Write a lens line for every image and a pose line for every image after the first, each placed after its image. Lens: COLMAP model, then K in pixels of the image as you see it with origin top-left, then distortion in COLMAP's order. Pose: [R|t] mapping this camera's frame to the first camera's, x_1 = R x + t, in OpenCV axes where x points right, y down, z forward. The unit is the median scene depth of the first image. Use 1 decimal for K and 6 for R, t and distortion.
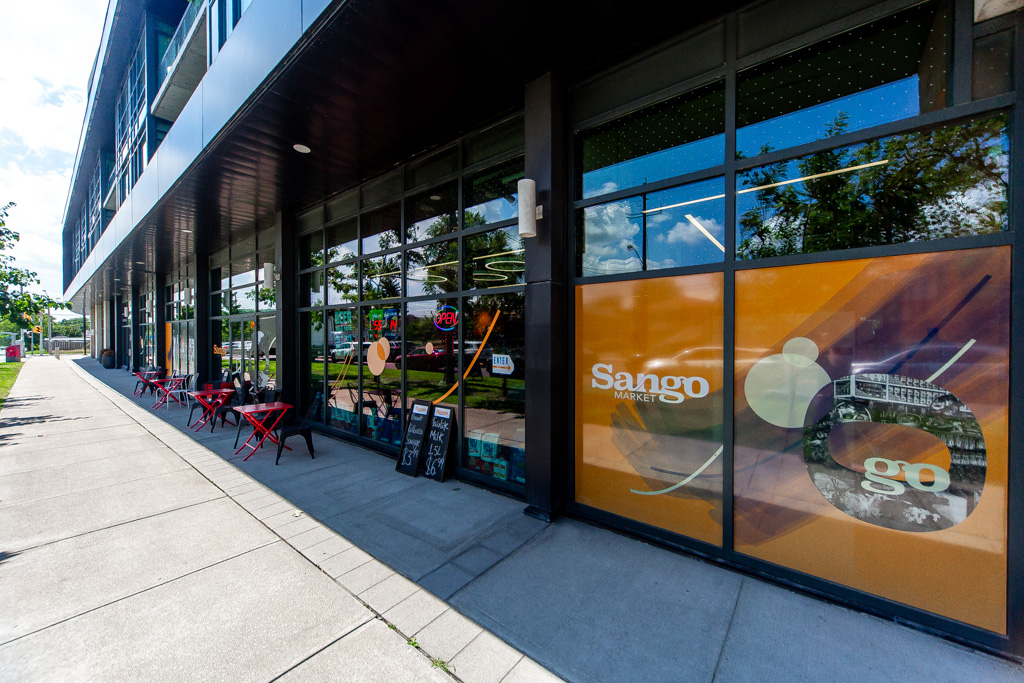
lens RADIAL K [[349.5, 0, 512.0], [0, 349.5, 341.5], [0, 0, 1]] dist [0.000464, 0.000000]
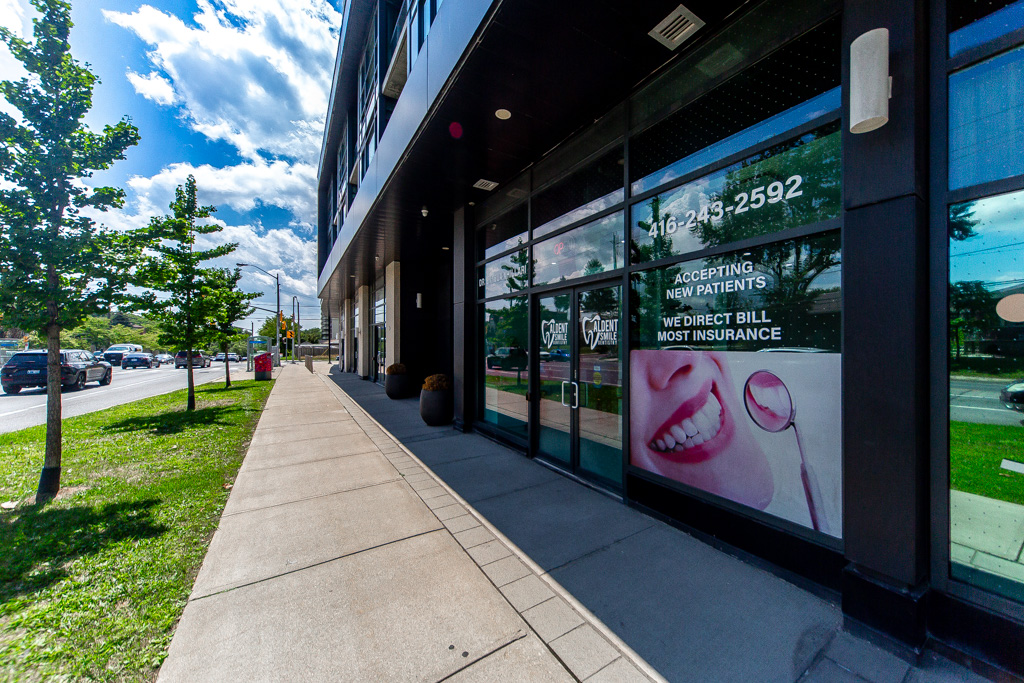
lens RADIAL K [[349.5, 0, 512.0], [0, 349.5, 341.5], [0, 0, 1]] dist [0.000464, 0.000000]
pose [[0.932676, -0.008223, -0.360623, -0.449770], [0.000952, 0.999793, -0.020333, 0.004050], [0.360715, 0.018621, 0.932490, 0.329177]]
